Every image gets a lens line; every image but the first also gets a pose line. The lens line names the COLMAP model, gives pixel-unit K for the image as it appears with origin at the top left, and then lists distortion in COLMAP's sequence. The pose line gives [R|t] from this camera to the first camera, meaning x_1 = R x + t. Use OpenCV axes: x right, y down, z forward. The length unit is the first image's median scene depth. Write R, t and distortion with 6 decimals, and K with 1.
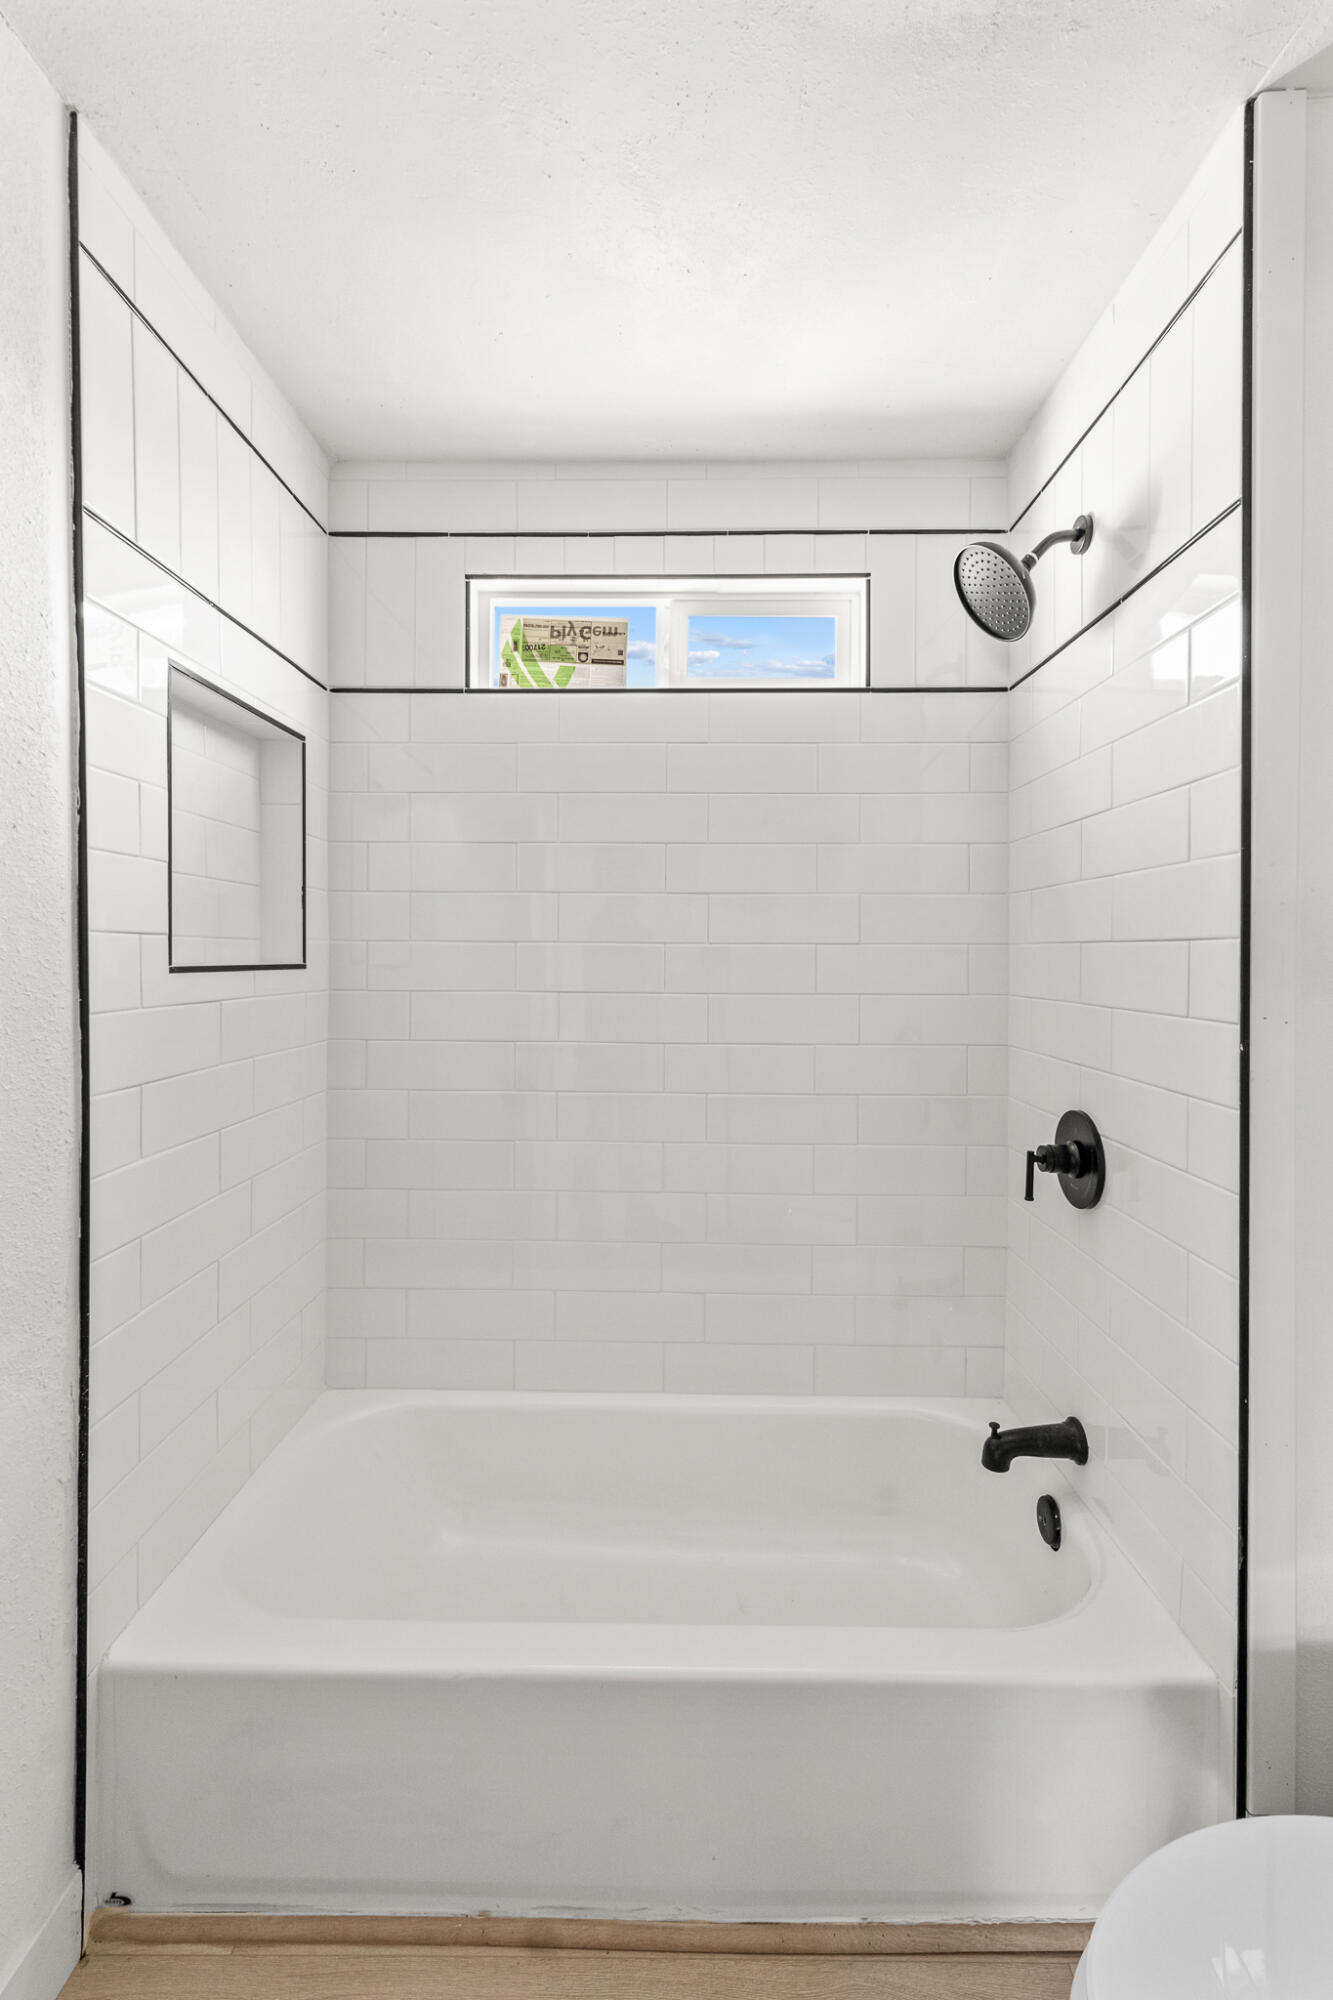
lens RADIAL K [[870.5, 0, 665.7], [0, 870.5, 964.5], [0, 0, 1]] dist [0.008113, 0.000030]
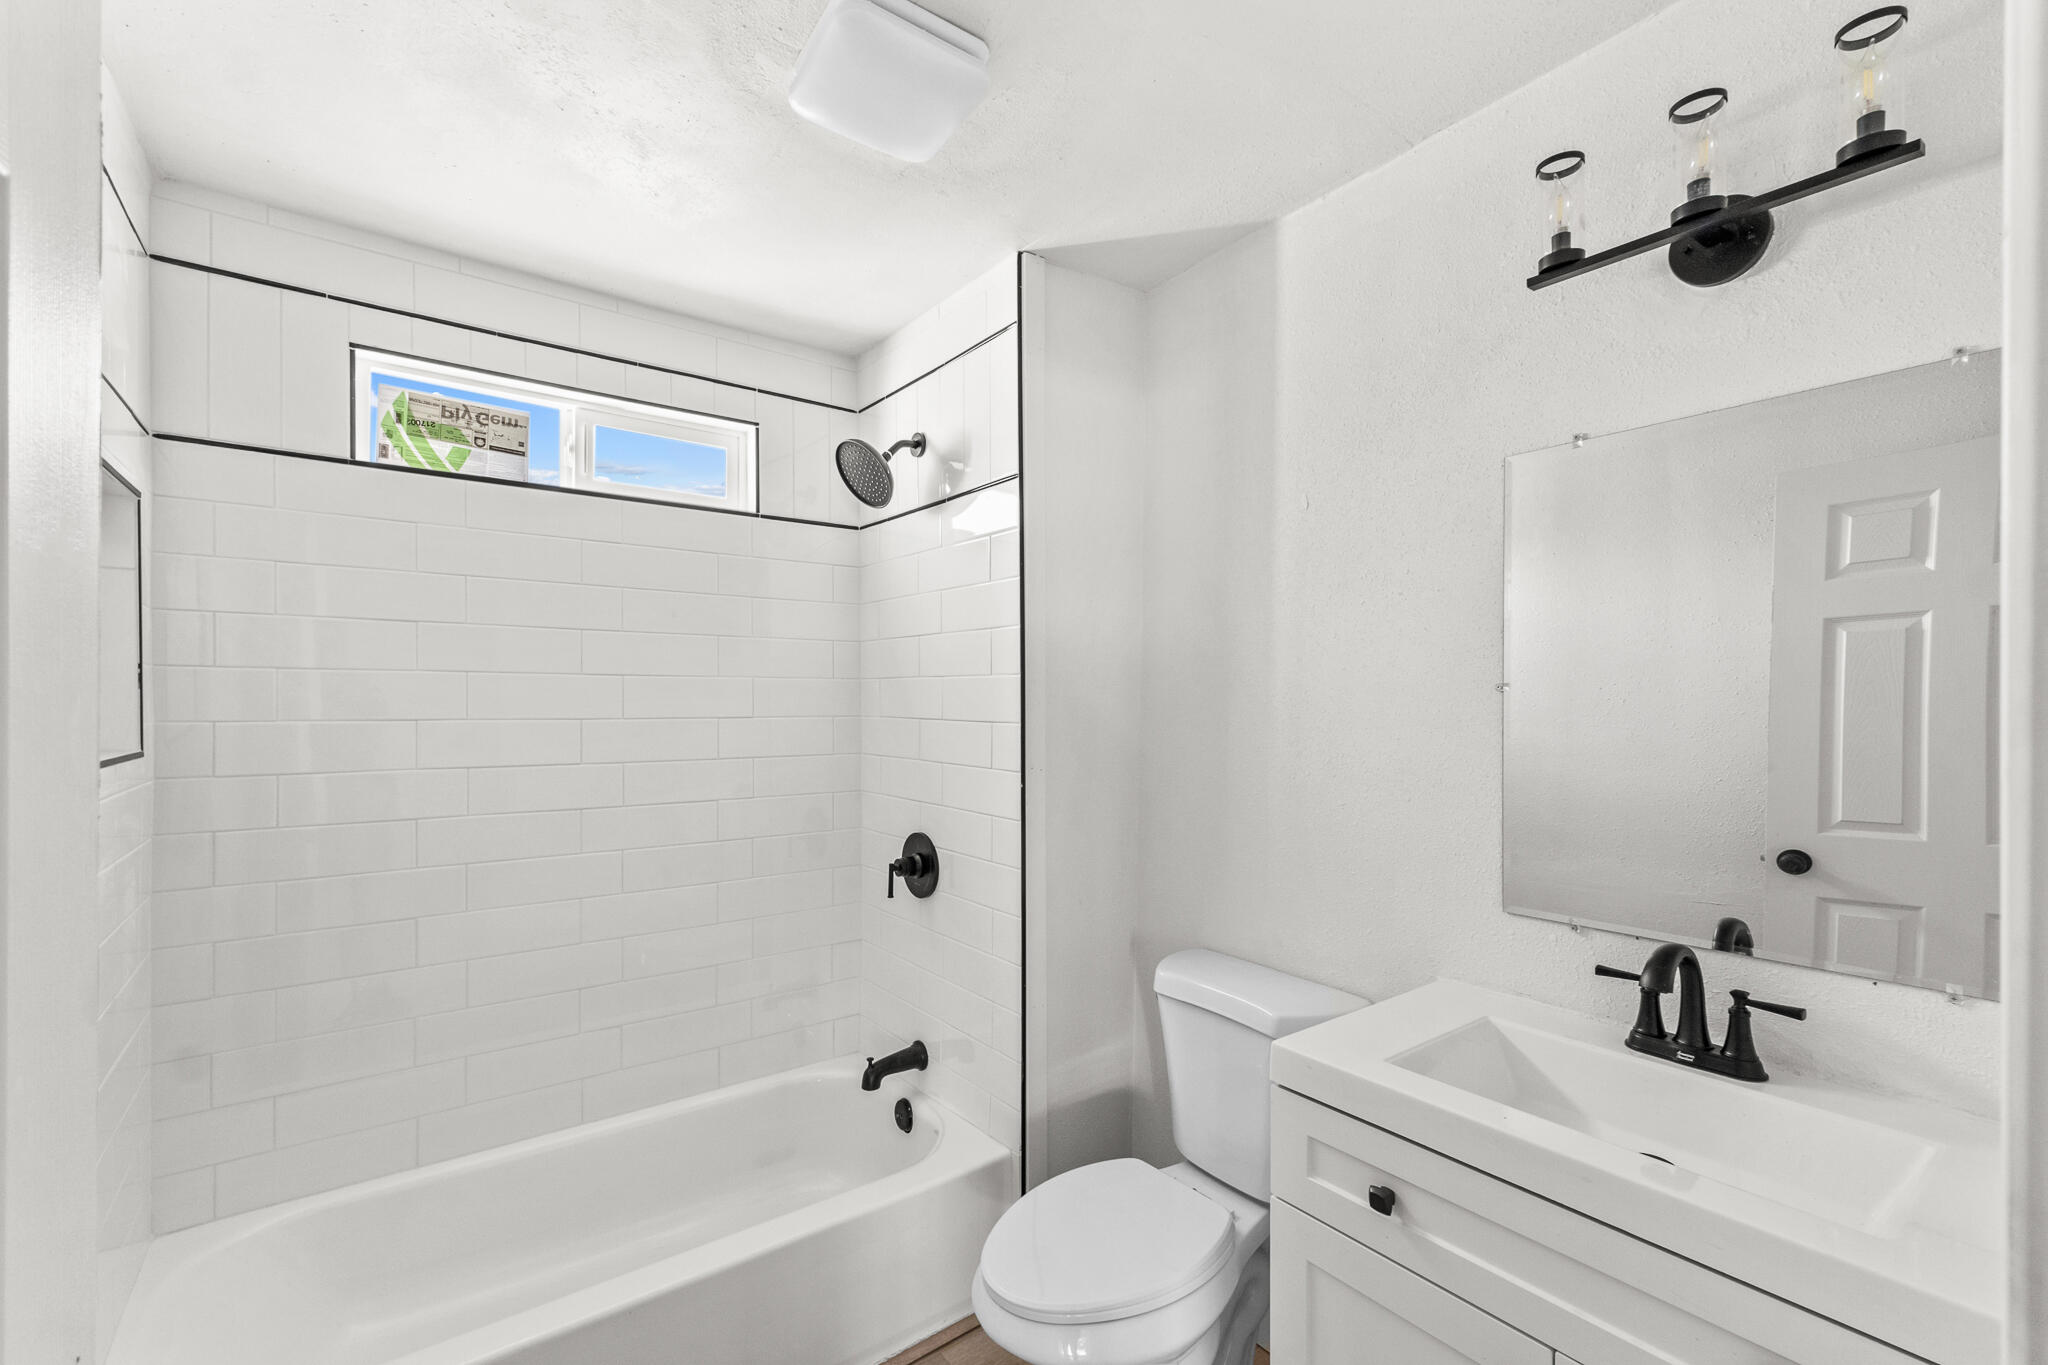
lens RADIAL K [[888.3, 0, 1000.0], [0, 888.3, 704.4], [0, 0, 1]] dist [0.009604, -0.000664]
pose [[0.801606, -0.007933, 0.597800, -0.254131], [0.008296, 0.999963, 0.002145, -0.041698], [-0.597796, 0.003240, 0.801642, -0.233752]]
